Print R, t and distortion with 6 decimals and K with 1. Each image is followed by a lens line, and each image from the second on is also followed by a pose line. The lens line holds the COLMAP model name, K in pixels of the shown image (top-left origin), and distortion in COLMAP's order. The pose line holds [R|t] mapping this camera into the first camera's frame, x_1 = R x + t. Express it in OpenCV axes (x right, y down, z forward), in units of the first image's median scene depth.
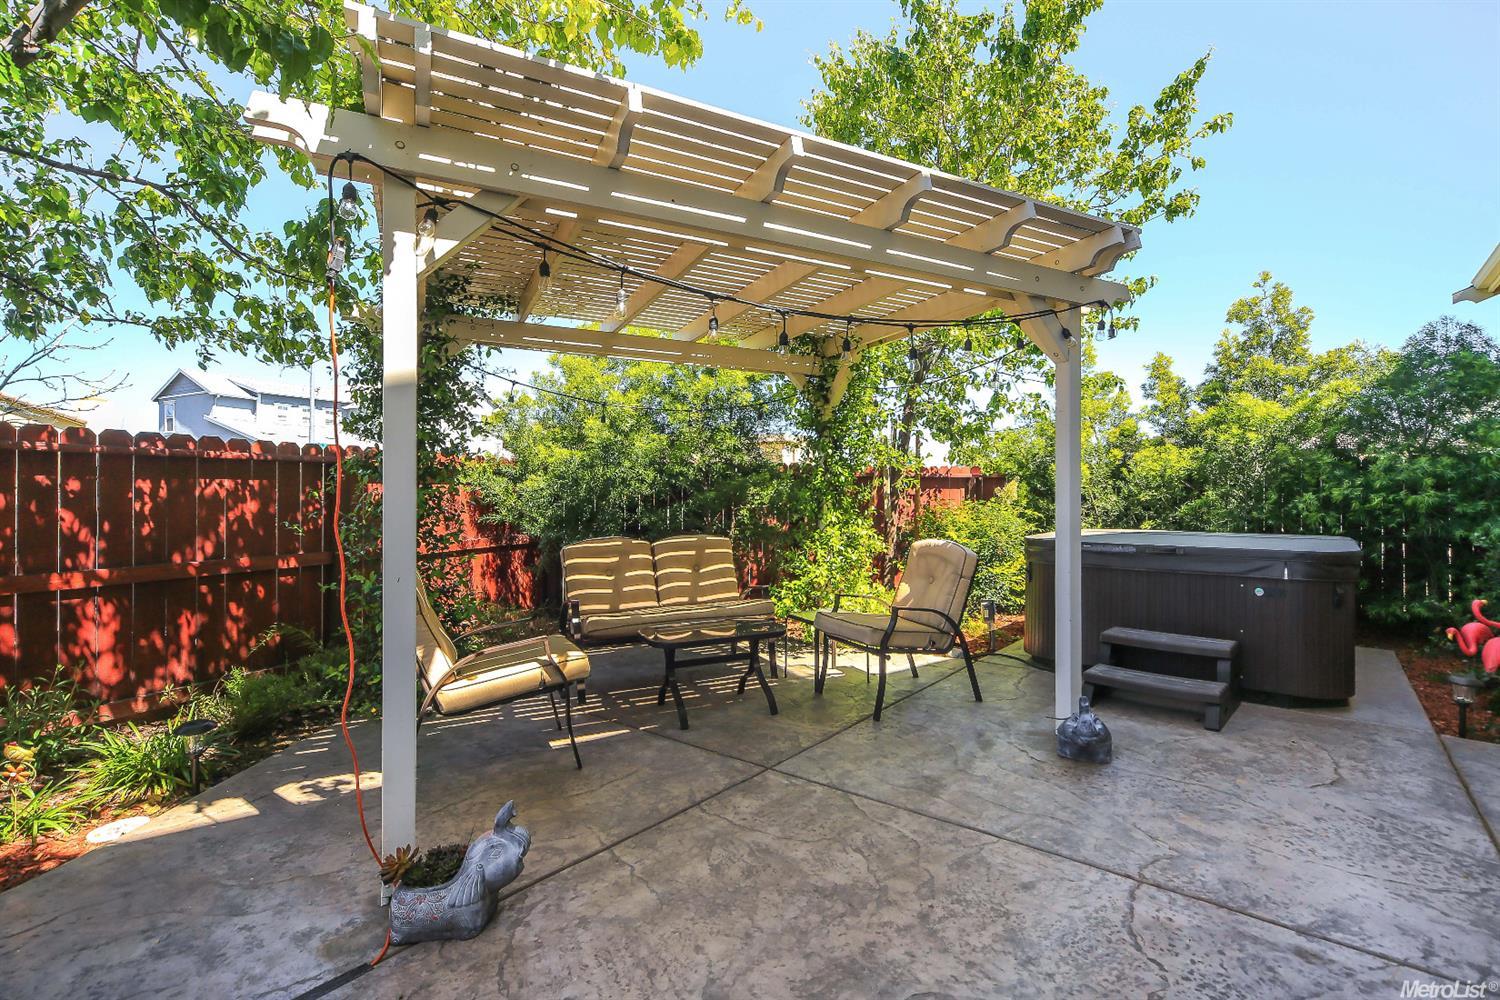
lens RADIAL K [[706.1, 0, 746.5], [0, 706.1, 476.9], [0, 0, 1]] dist [-0.004424, -0.000149]
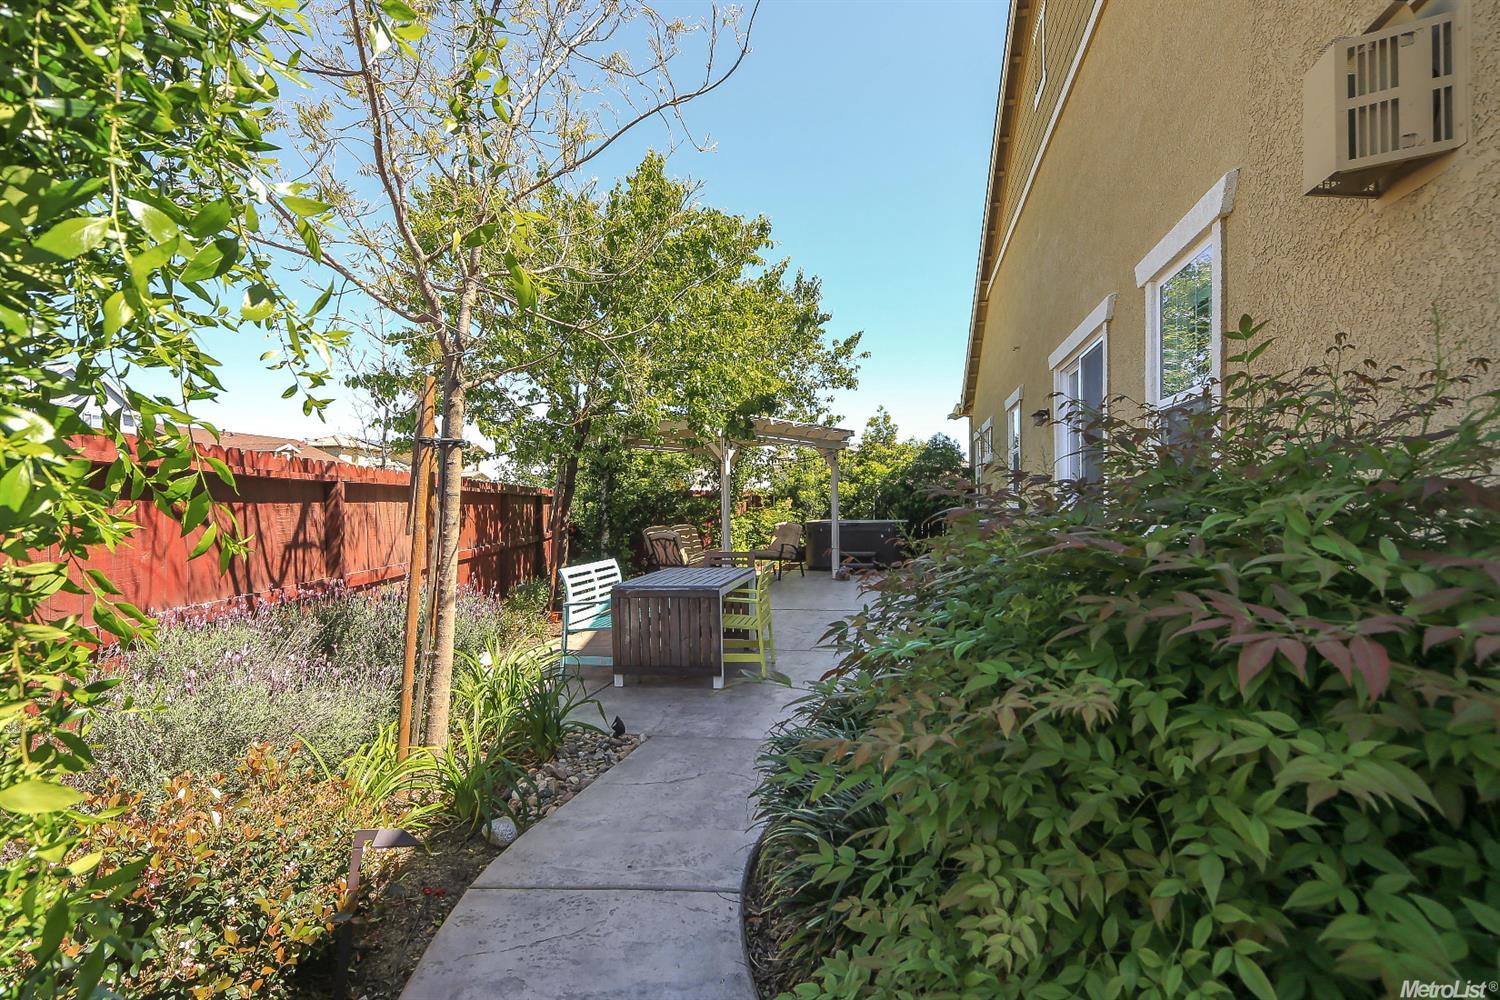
lens RADIAL K [[706.1, 0, 749.9], [0, 706.1, 497.5], [0, 0, 1]] dist [-0.004424, -0.000149]
pose [[0.899745, -0.003509, 0.436403, -0.688253], [0.001491, 0.999987, 0.004967, -0.008510], [-0.436414, -0.003818, 0.899738, -0.932558]]
